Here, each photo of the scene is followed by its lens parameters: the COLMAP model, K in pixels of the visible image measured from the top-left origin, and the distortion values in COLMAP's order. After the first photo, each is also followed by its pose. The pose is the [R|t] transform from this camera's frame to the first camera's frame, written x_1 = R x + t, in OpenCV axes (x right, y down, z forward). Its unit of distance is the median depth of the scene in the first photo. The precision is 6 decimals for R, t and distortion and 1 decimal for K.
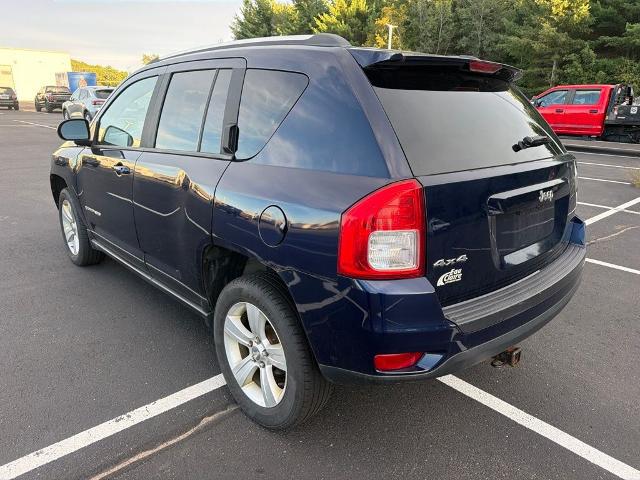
lens RADIAL K [[455.1, 0, 313.1], [0, 455.1, 241.8], [0, 0, 1]] dist [-0.001784, -0.003861]
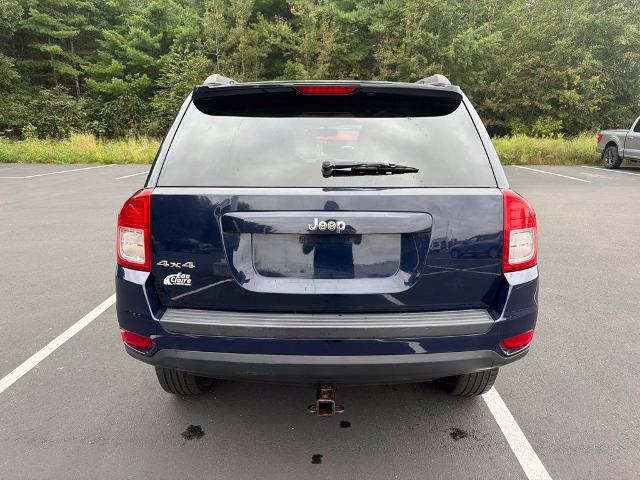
lens RADIAL K [[446.7, 0, 323.8], [0, 446.7, 238.8], [0, 0, 1]] dist [0.000133, -0.000299]
pose [[0.748354, 0.136793, -0.649041, 1.270912], [-0.190046, 0.981699, -0.012221, -0.074707], [0.635491, 0.132493, 0.760656, 0.387729]]
